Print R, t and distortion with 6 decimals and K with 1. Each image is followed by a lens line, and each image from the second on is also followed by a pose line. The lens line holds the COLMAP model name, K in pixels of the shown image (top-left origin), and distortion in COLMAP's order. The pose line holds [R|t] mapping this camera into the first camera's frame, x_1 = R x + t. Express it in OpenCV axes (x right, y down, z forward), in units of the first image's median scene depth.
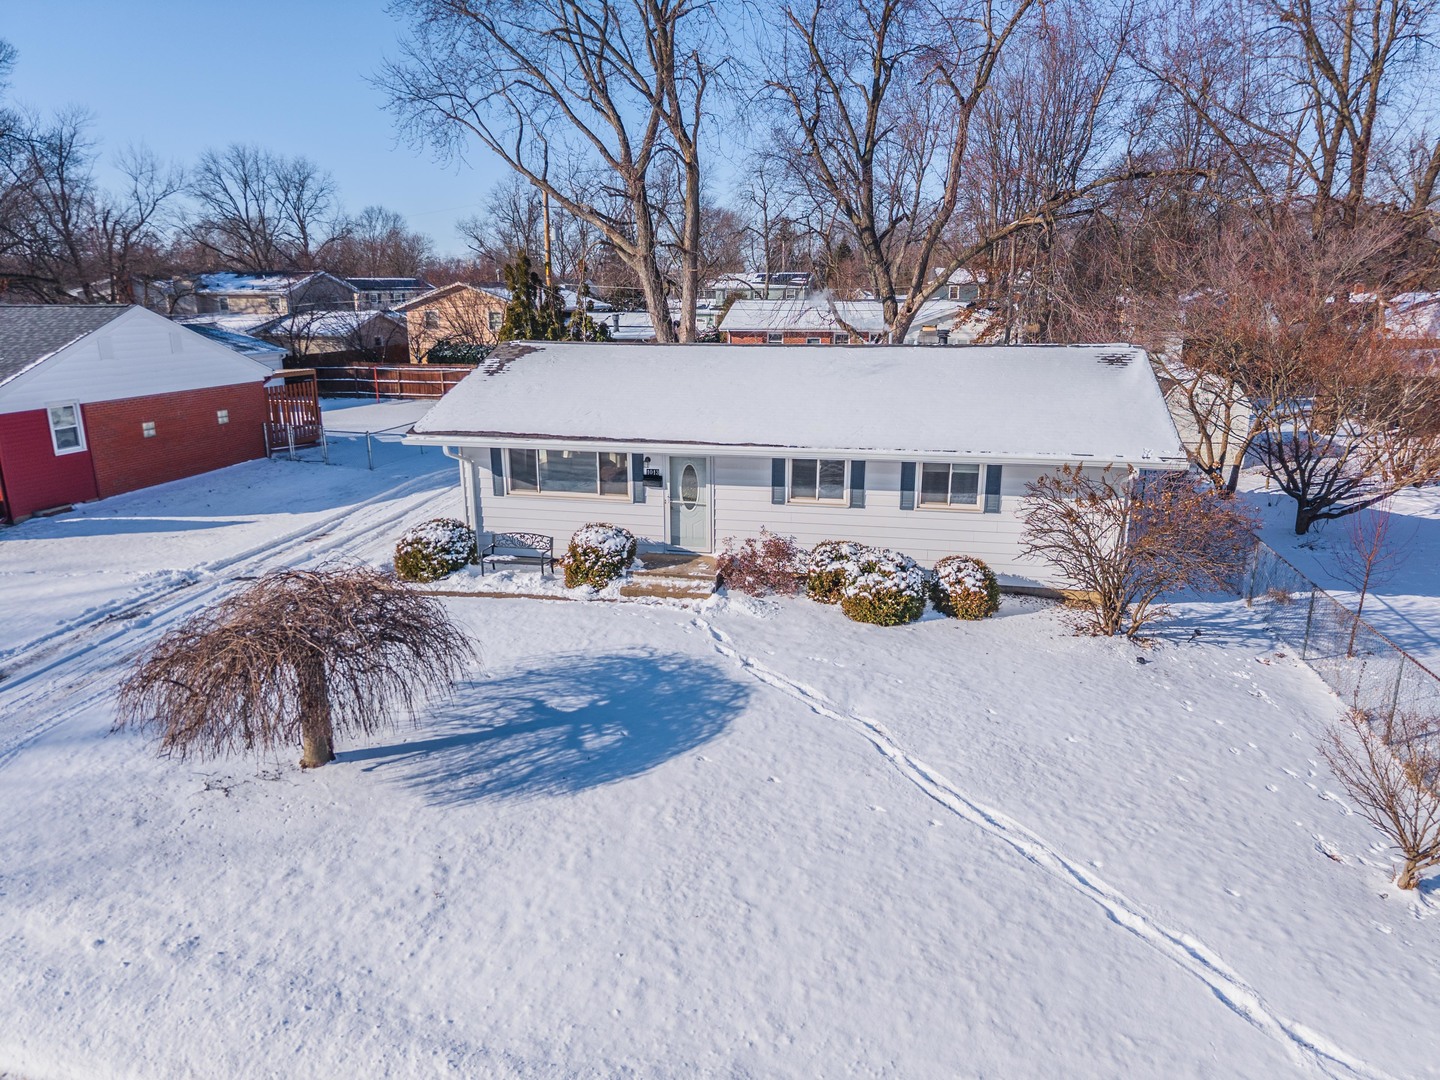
lens RADIAL K [[954.1, 0, 725.3], [0, 954.1, 543.8], [0, 0, 1]] dist [0.124058, -0.186251]
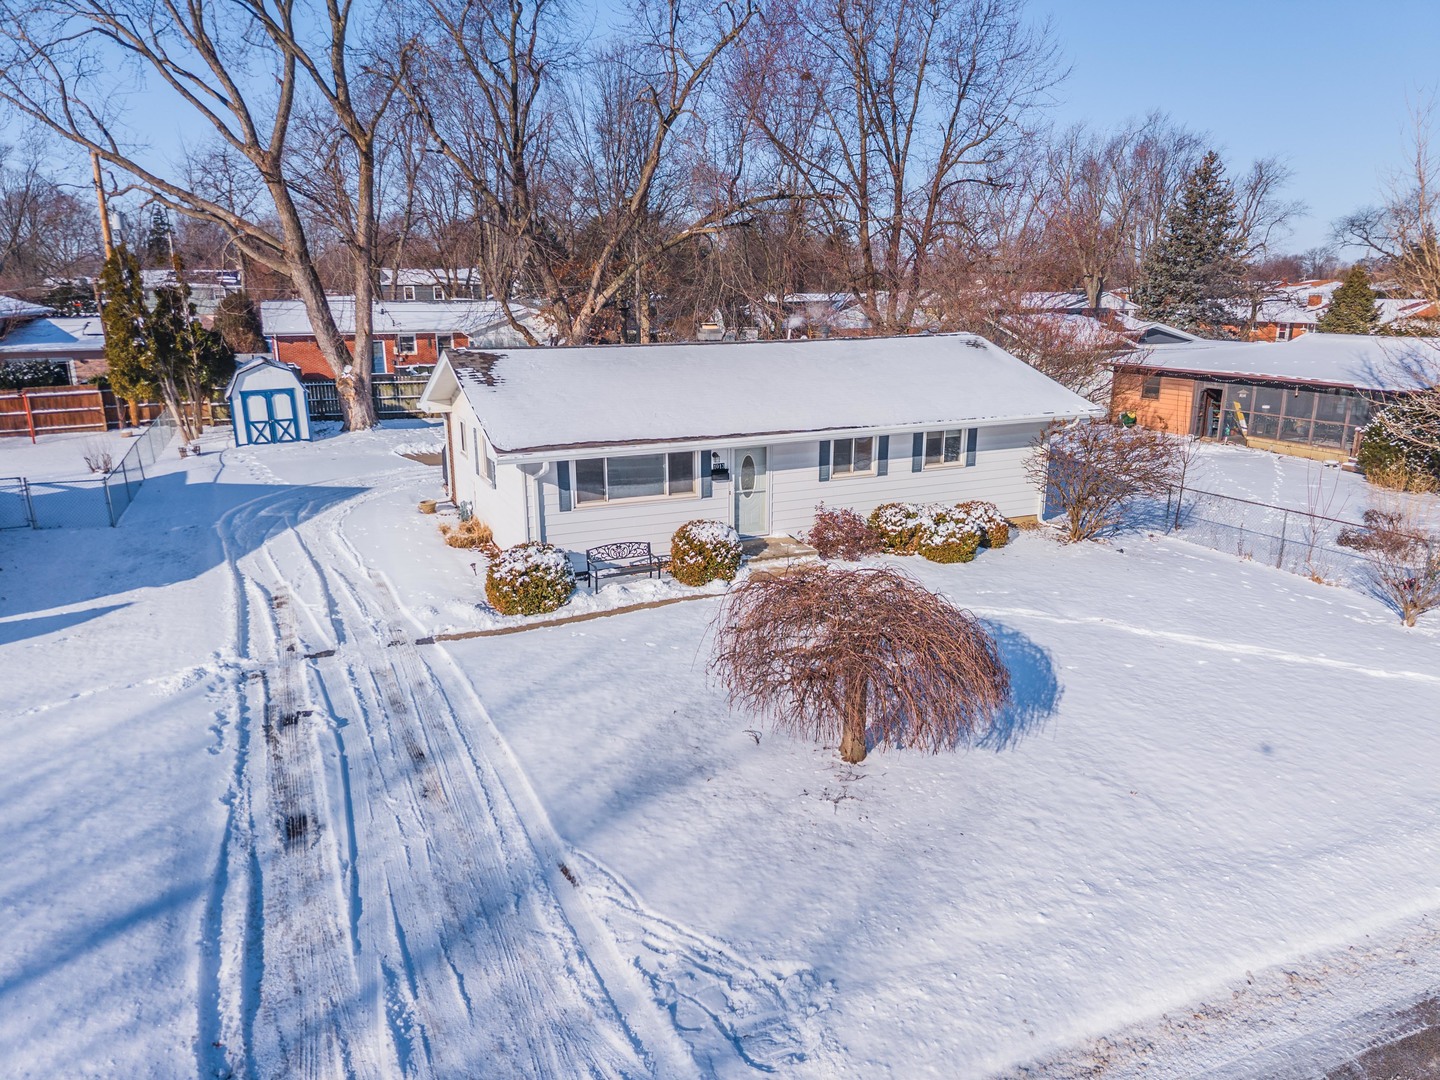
lens RADIAL K [[959.3, 0, 720.0], [0, 959.3, 540.0], [0, 0, 1]] dist [0.049859, -0.061337]
pose [[0.794336, -0.153856, 0.587672, -0.744707], [0.156338, 0.986586, 0.046978, -0.047167], [-0.587016, 0.054559, 0.807735, 0.167222]]
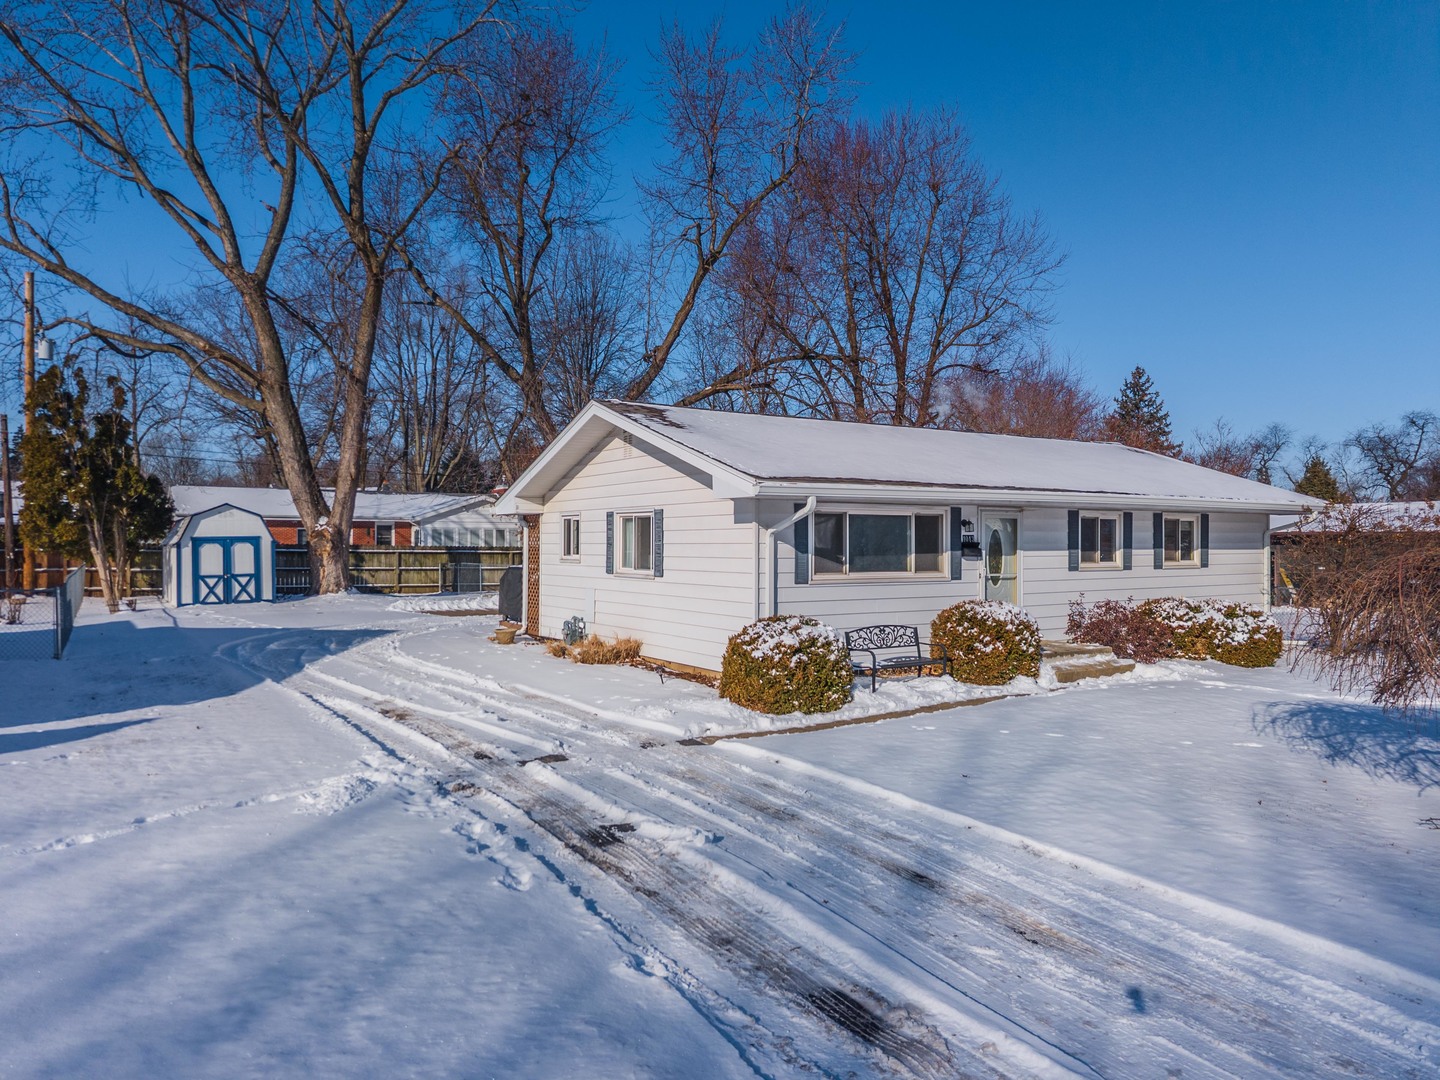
lens RADIAL K [[961.6, 0, 720.0], [0, 961.6, 540.0], [0, 0, 1]] dist [0.041887, -0.047127]
pose [[0.700638, 0.003954, 0.713506, -0.837184], [0.179407, 0.966882, -0.181529, 0.035840], [-0.690593, 0.255194, 0.676725, 0.637544]]
